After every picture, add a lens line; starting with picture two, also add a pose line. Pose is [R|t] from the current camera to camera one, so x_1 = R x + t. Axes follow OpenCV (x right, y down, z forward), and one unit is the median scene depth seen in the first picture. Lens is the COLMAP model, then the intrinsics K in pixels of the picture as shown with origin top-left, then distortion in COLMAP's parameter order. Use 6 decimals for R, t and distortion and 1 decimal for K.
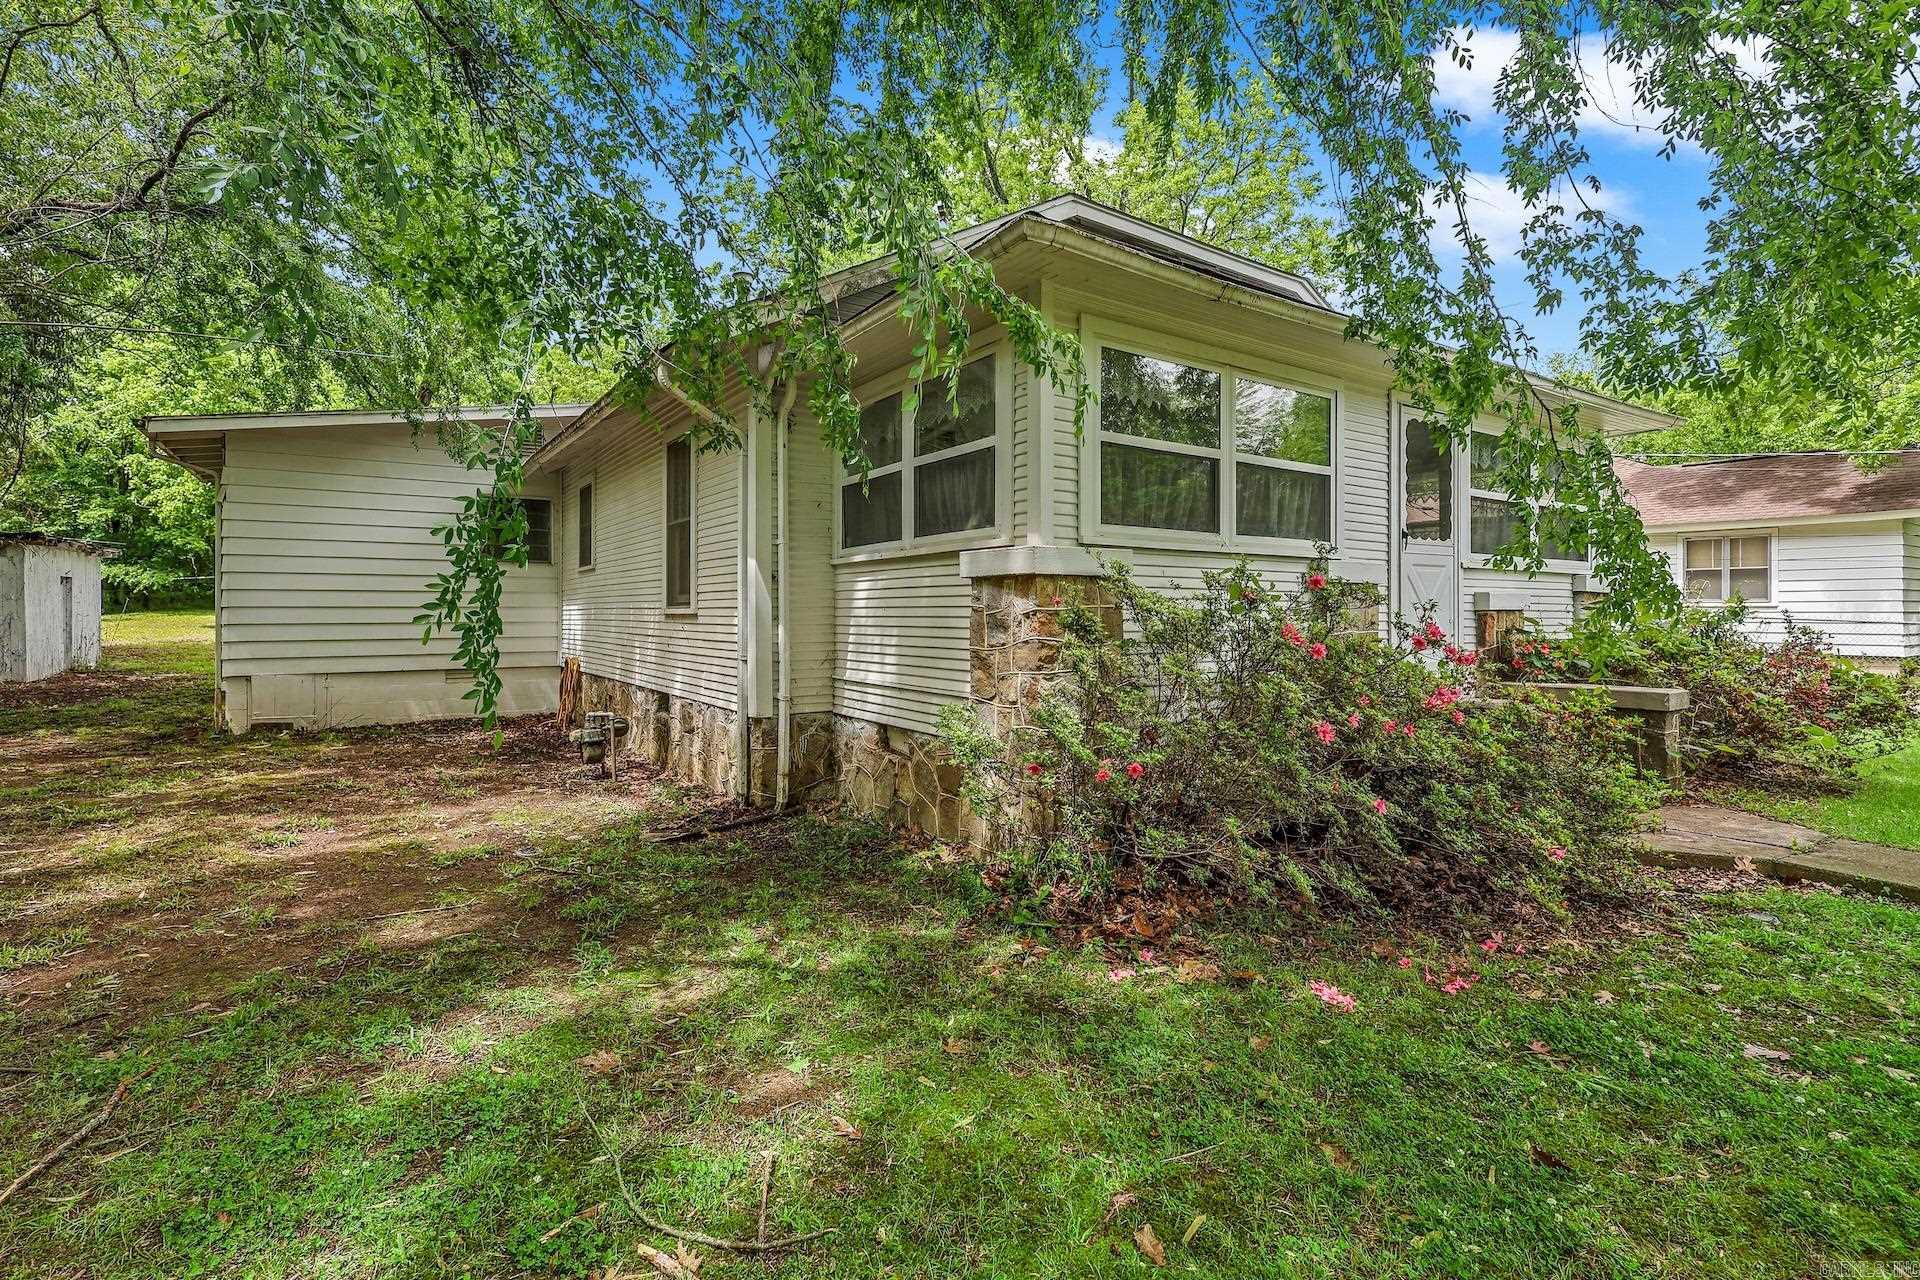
lens RADIAL K [[896.2, 0, 956.0], [0, 896.2, 620.3], [0, 0, 1]] dist [0.001237, 0.001027]
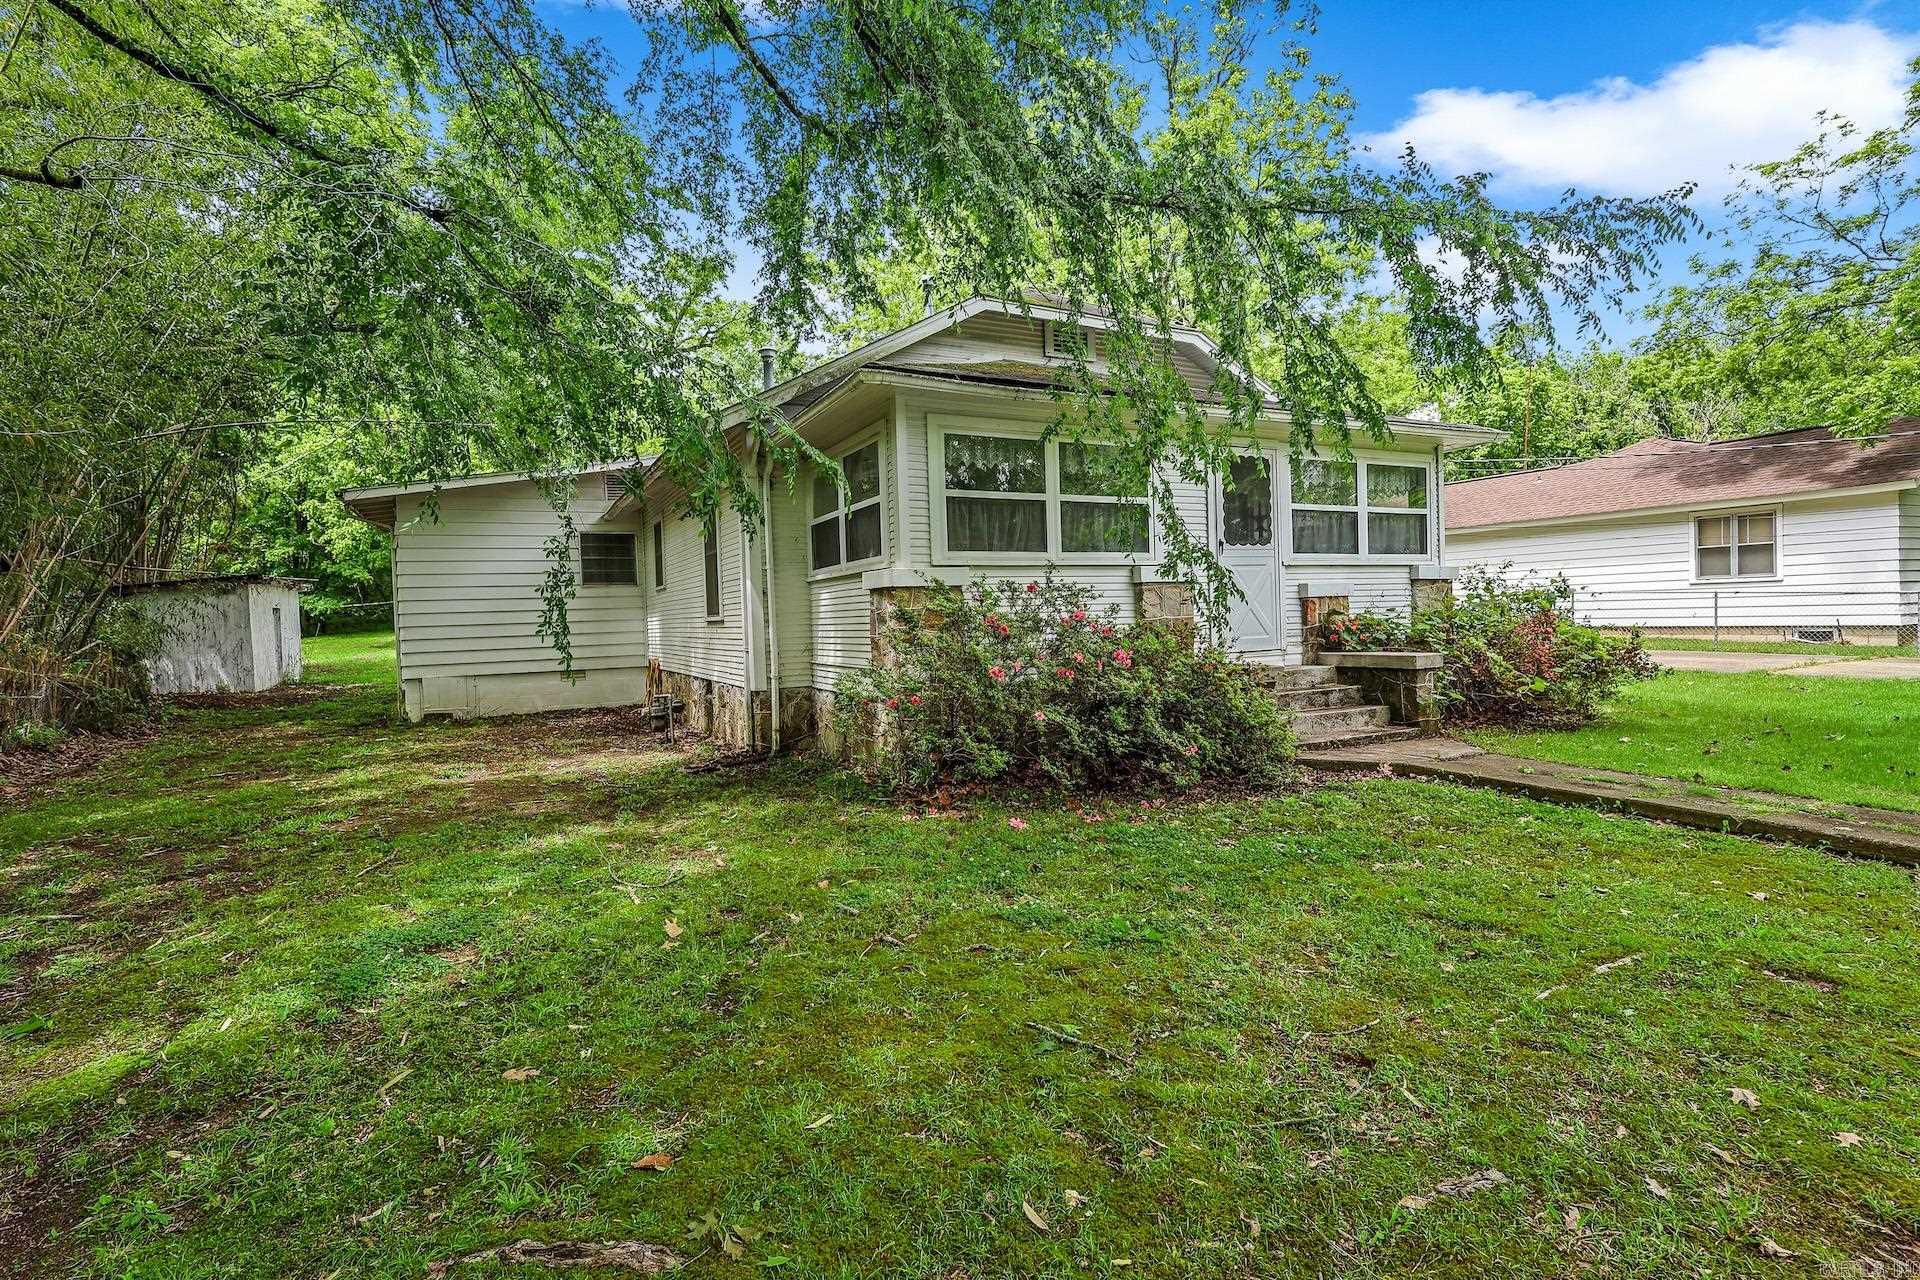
lens RADIAL K [[887.8, 0, 952.7], [0, 887.8, 650.1], [0, 0, 1]] dist [0.000421, 0.001217]
pose [[0.992974, -0.028609, -0.114826, 0.203448], [0.032207, 0.999043, 0.029599, 0.009079], [0.113869, -0.033089, 0.992945, -0.296886]]
